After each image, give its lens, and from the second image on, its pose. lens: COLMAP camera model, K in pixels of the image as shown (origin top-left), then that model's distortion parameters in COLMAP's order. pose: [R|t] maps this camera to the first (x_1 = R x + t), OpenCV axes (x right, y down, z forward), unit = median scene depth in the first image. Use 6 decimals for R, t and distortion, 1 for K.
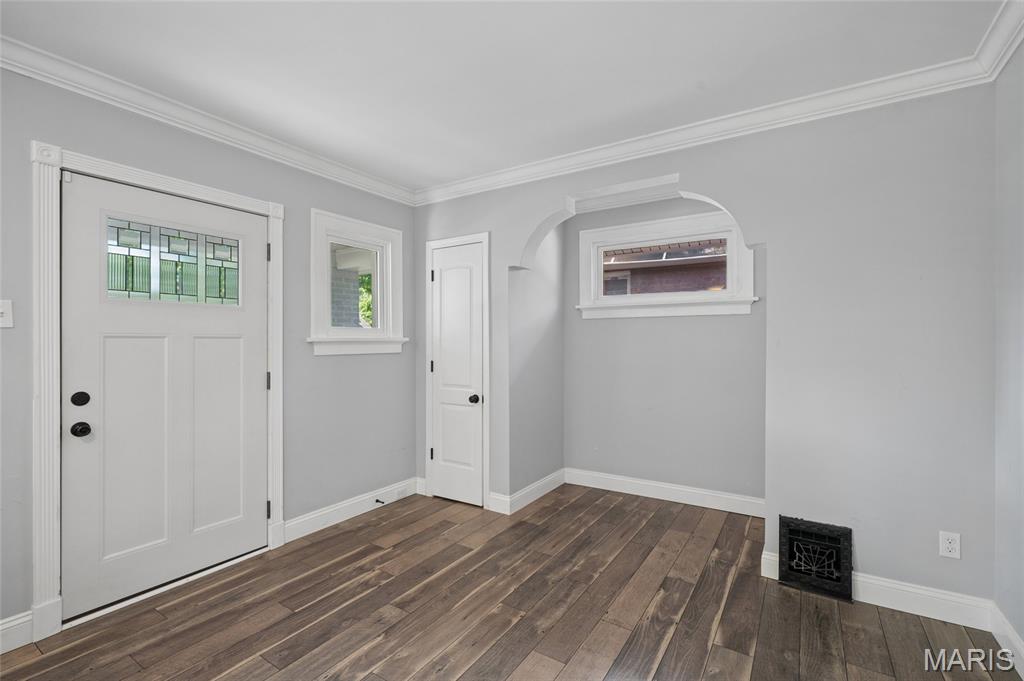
lens RADIAL K [[461.8, 0, 510.8], [0, 461.8, 339.7], [0, 0, 1]] dist [-0.000067, 0.000568]
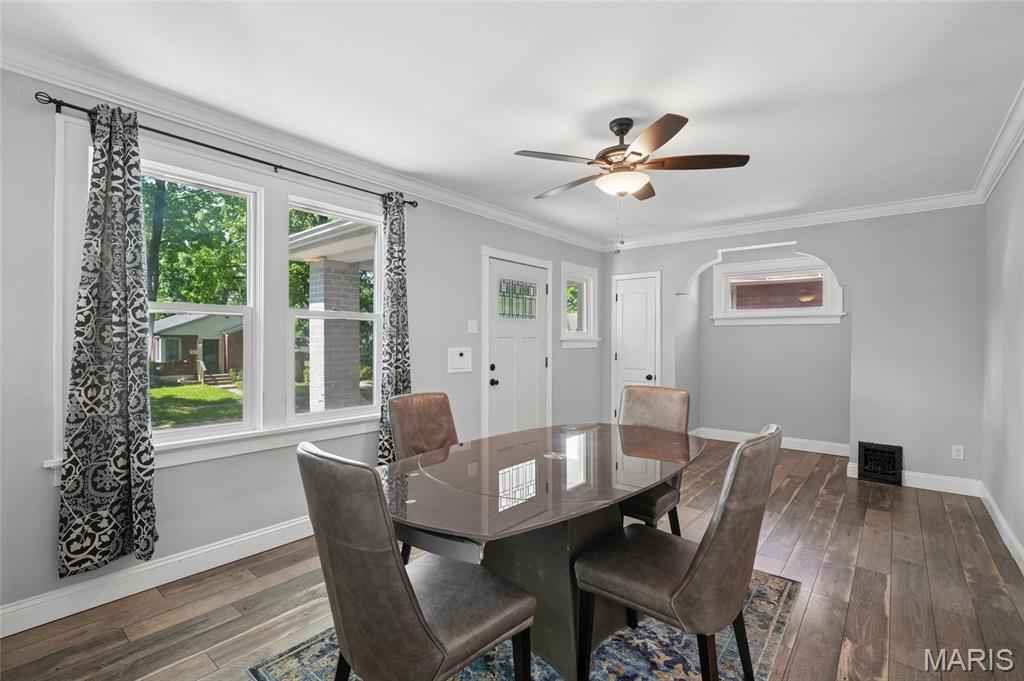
lens RADIAL K [[461.8, 0, 516.8], [0, 461.8, 341.8], [0, 0, 1]] dist [-0.000067, 0.000568]
pose [[0.992954, 0.005840, -0.118357, -0.428580], [-0.005077, 0.999964, 0.006743, -0.000980], [0.118392, -0.006095, 0.992948, -0.762463]]
